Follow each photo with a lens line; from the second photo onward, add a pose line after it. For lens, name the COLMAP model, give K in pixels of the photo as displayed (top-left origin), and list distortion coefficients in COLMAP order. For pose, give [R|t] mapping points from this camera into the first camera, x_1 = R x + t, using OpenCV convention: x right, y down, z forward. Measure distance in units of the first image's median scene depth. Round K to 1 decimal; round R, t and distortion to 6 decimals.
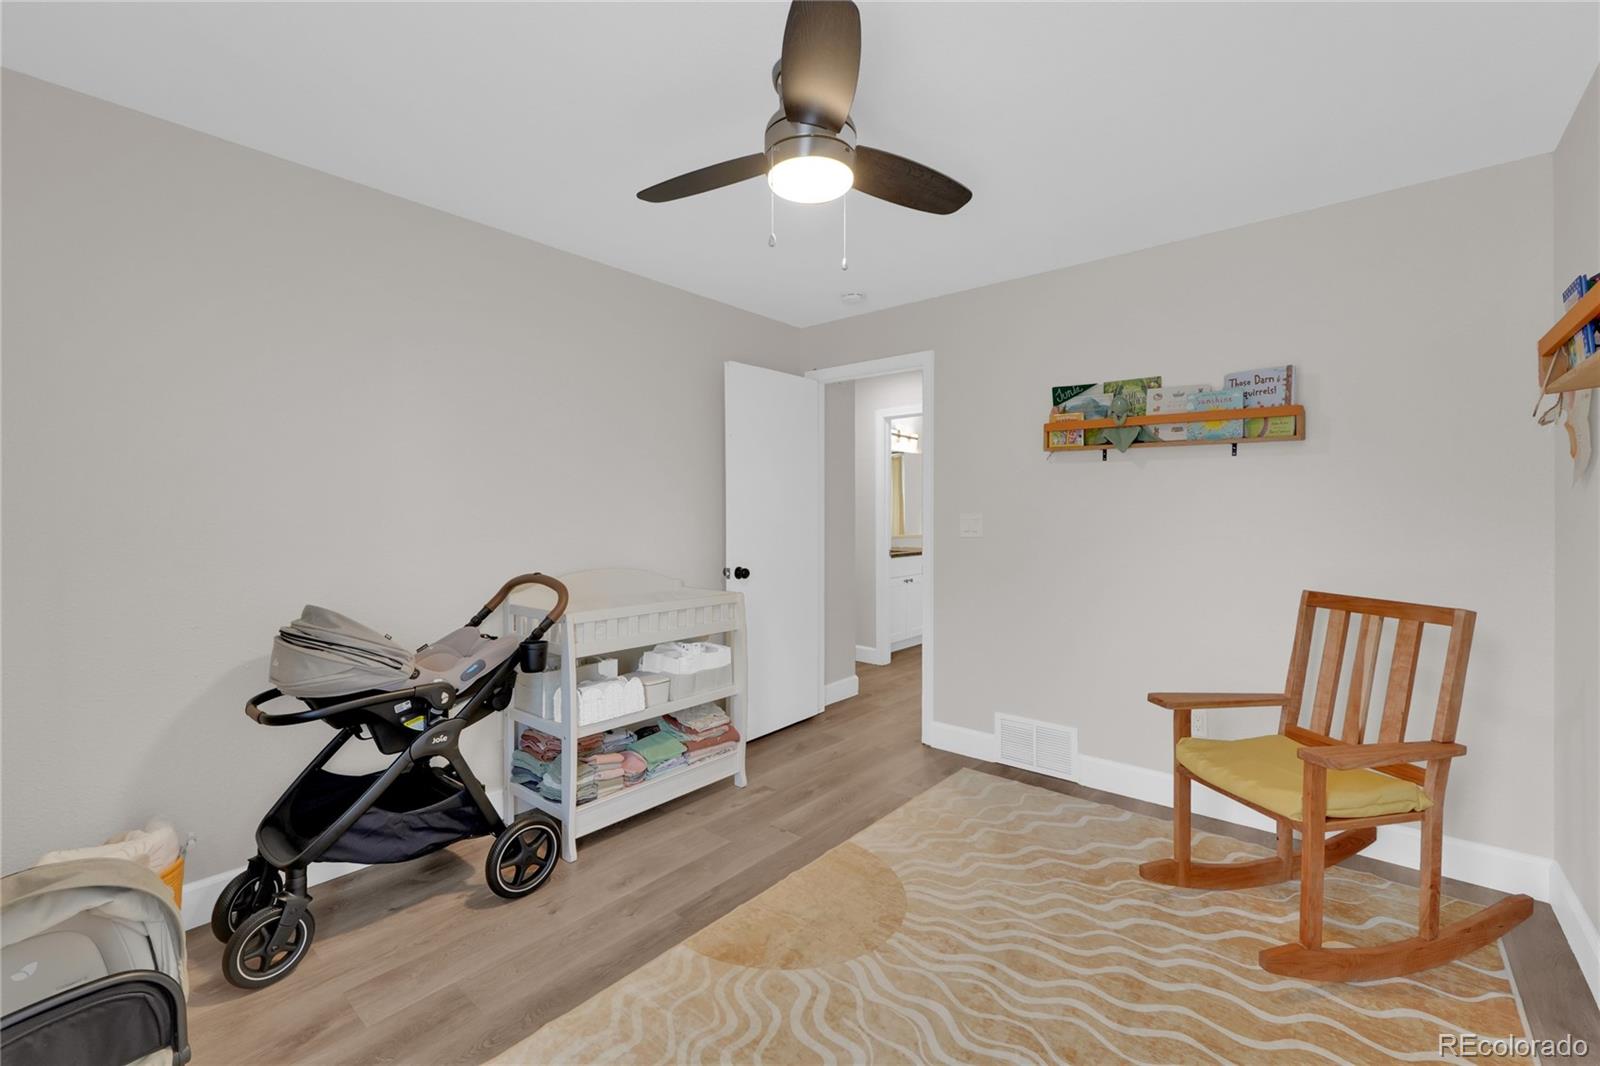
lens RADIAL K [[688.0, 0, 801.7], [0, 688.0, 528.7], [0, 0, 1]] dist [0.000620, -0.001431]
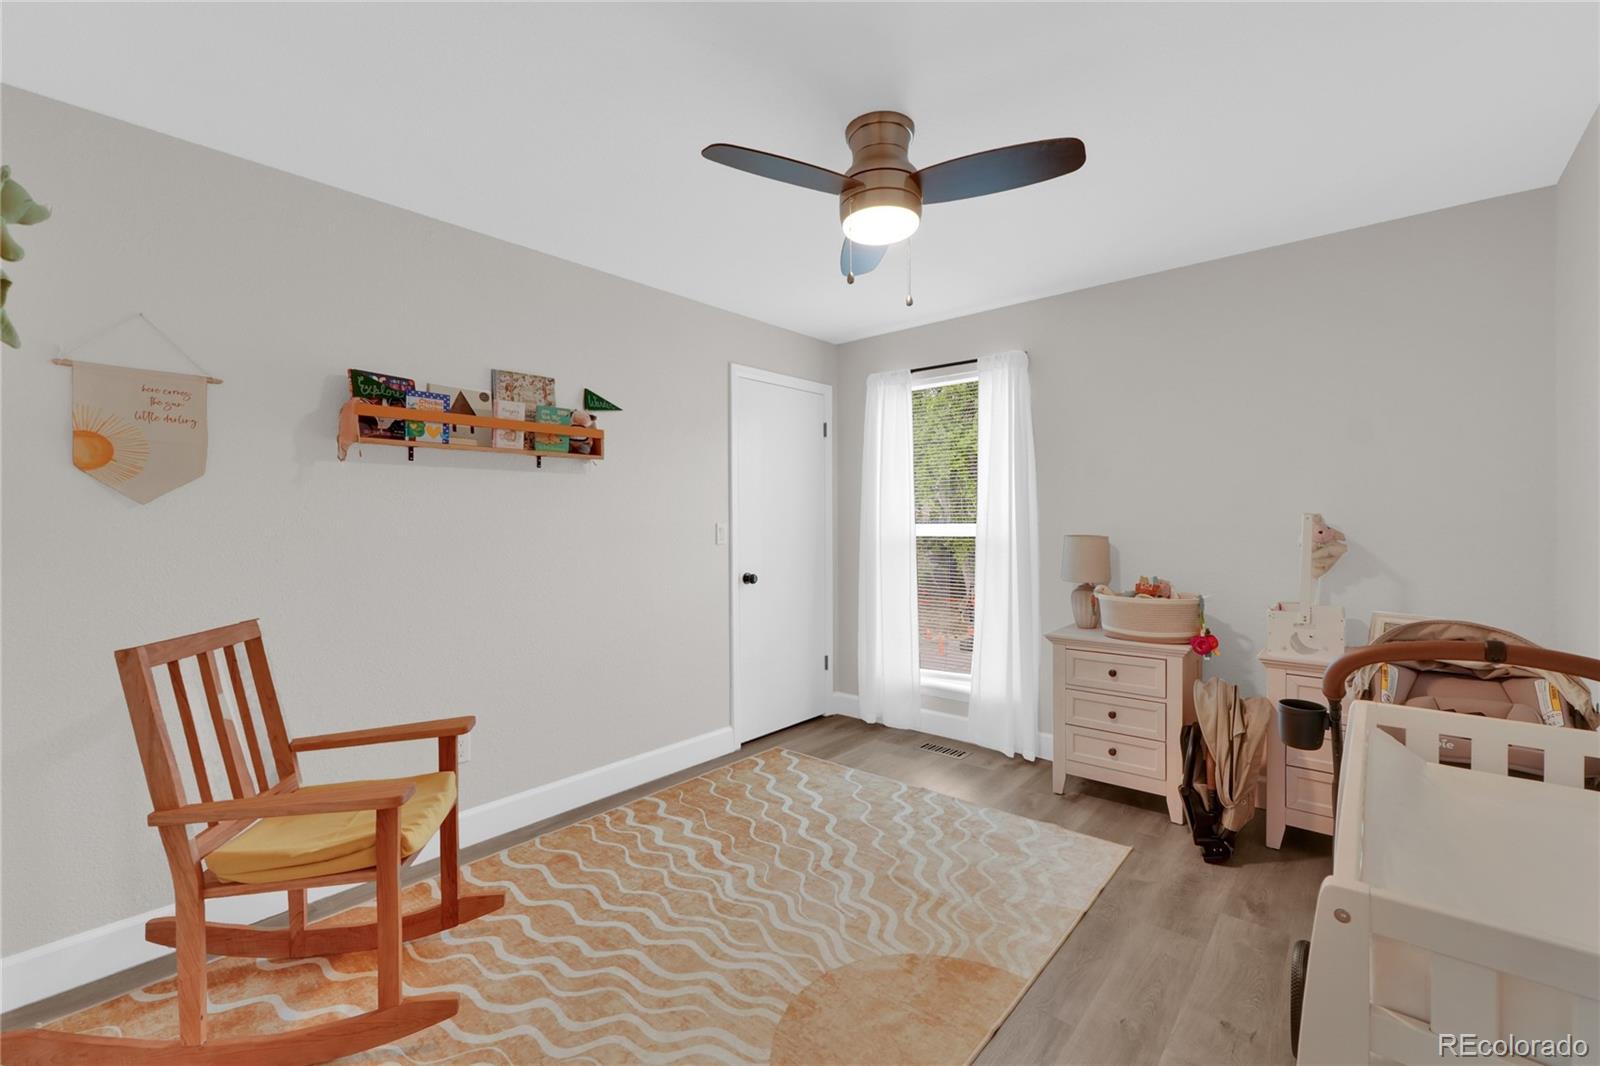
lens RADIAL K [[688.0, 0, 796.9], [0, 688.0, 529.0], [0, 0, 1]] dist [0.000620, -0.001431]
pose [[-0.999836, 0.006497, 0.016876, 0.130879], [0.006992, 0.999542, 0.029443, -0.043321], [-0.016677, 0.029557, -0.999424, 2.058237]]
